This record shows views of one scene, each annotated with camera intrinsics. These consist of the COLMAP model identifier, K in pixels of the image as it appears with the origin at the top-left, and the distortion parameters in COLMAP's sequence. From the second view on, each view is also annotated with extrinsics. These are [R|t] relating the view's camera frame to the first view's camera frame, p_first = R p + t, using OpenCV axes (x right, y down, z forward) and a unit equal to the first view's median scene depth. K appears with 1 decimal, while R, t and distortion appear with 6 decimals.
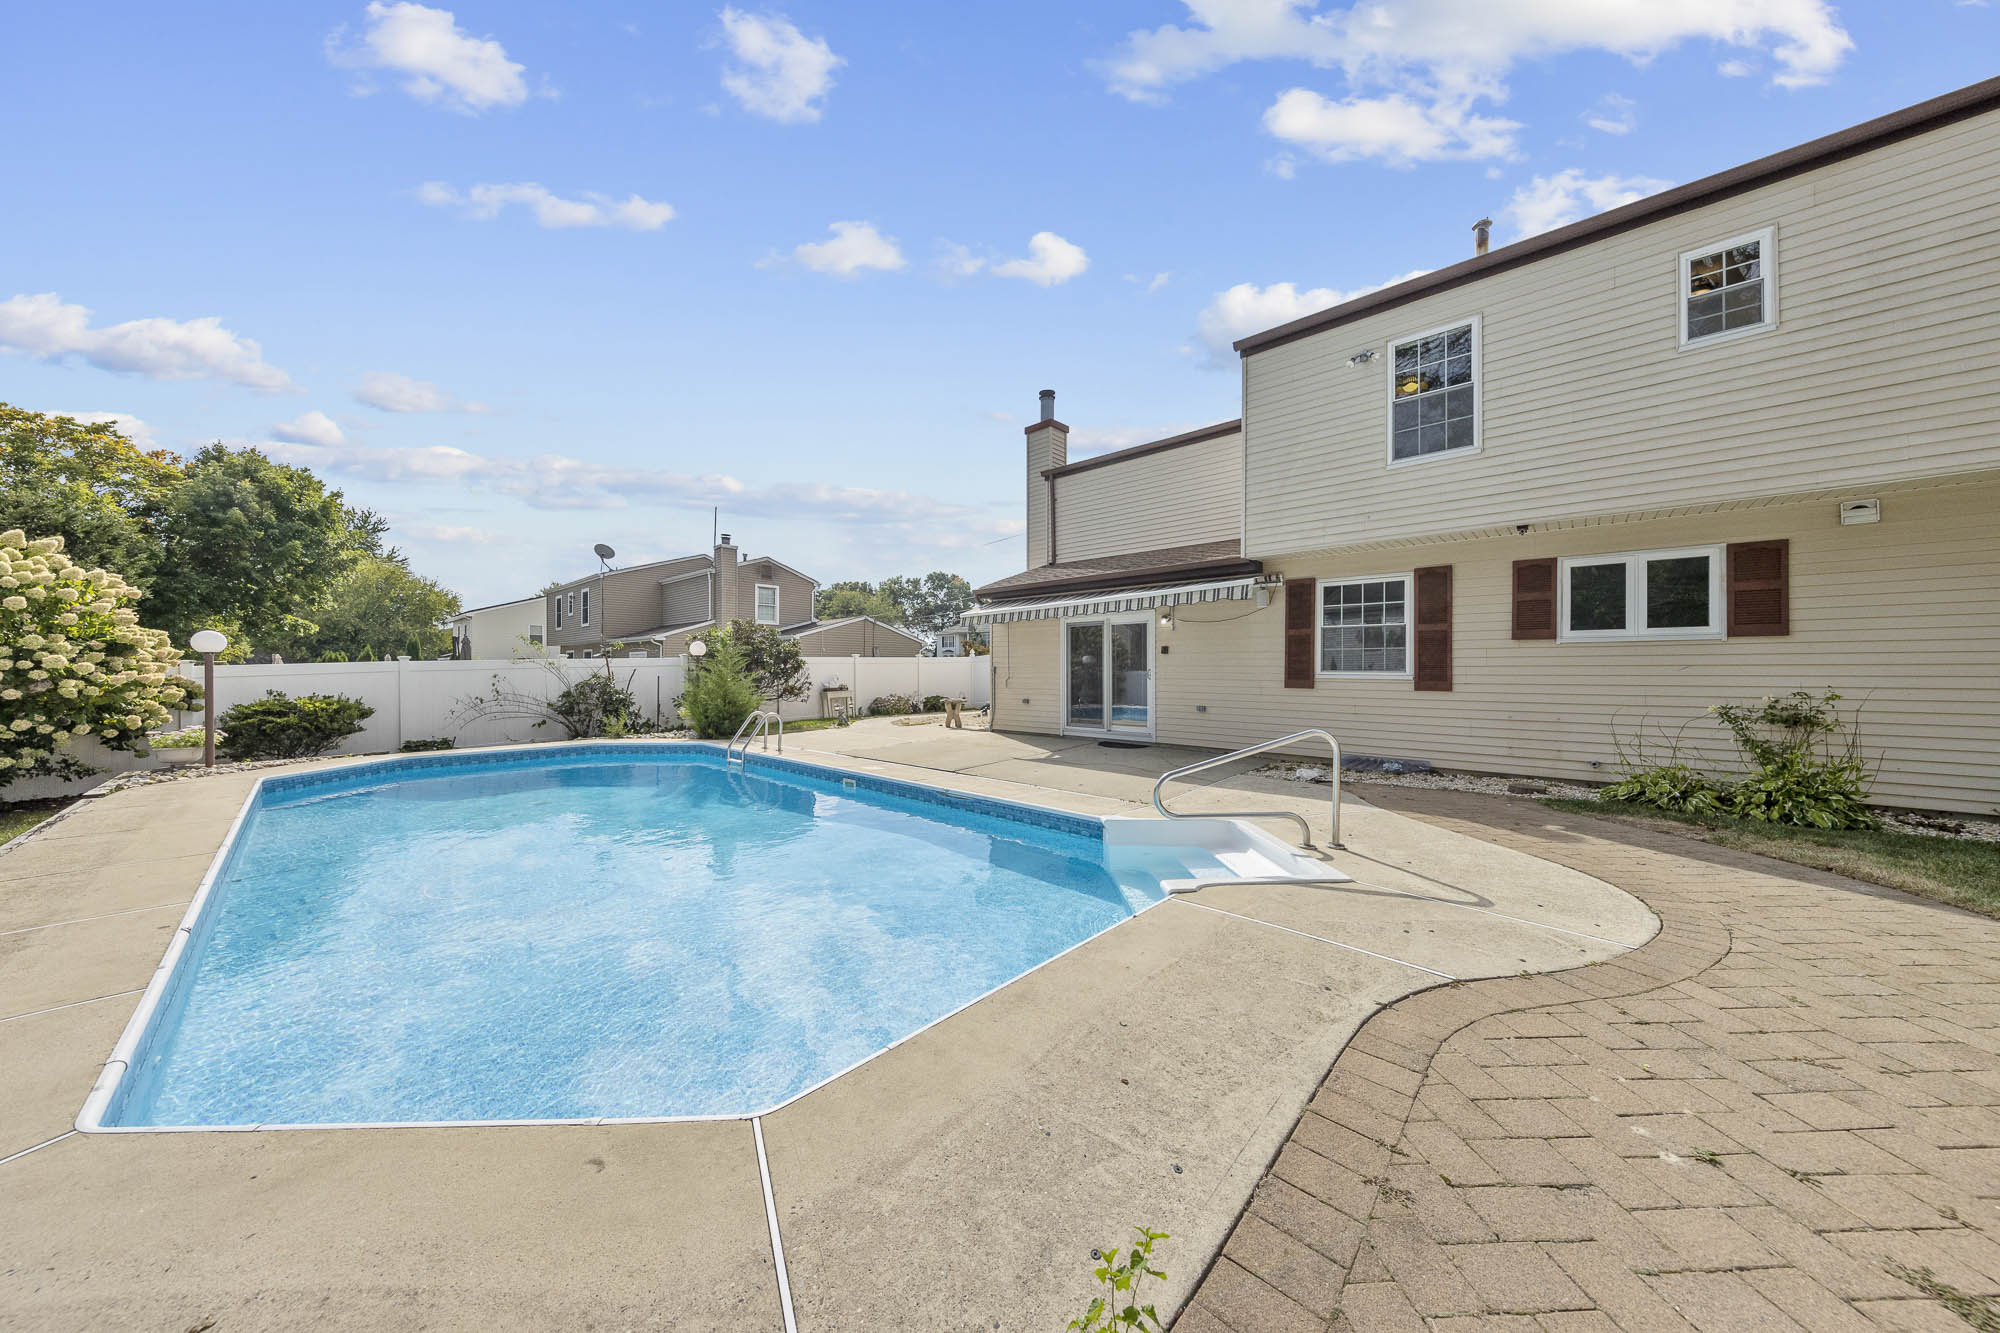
lens RADIAL K [[636.6, 0, 991.0], [0, 636.6, 666.0], [0, 0, 1]] dist [0.001333, 0.000013]
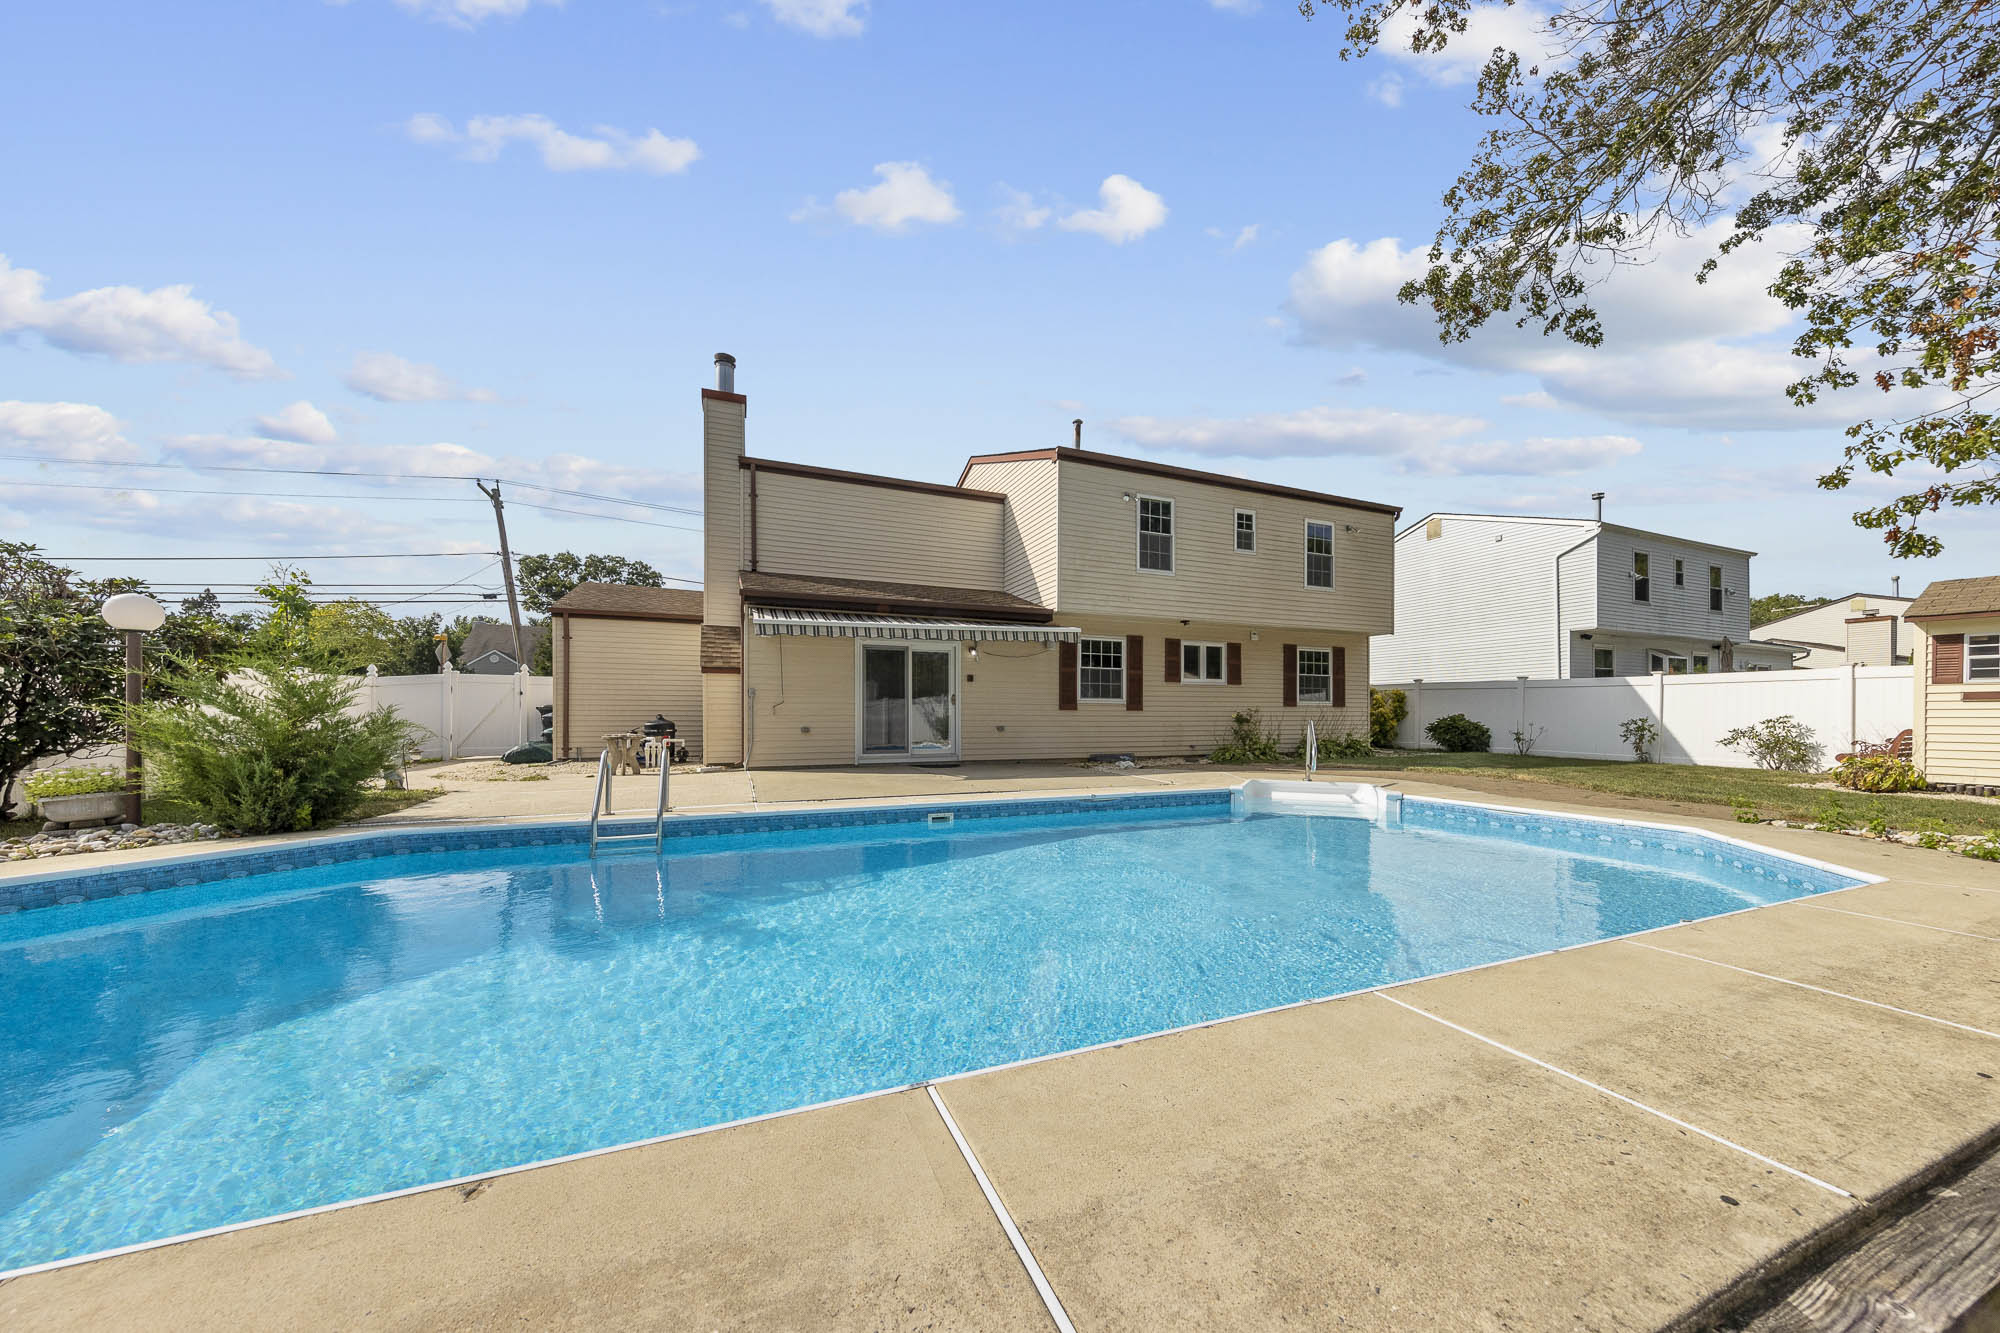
lens RADIAL K [[657.0, 0, 993.6], [0, 657.0, 715.8], [0, 0, 1]] dist [0.000159, -0.000166]
pose [[0.423517, -0.004476, 0.905877, -1.000705], [-0.007554, 0.999936, 0.008473, 0.040876], [-0.905857, -0.010432, 0.423456, 0.602990]]
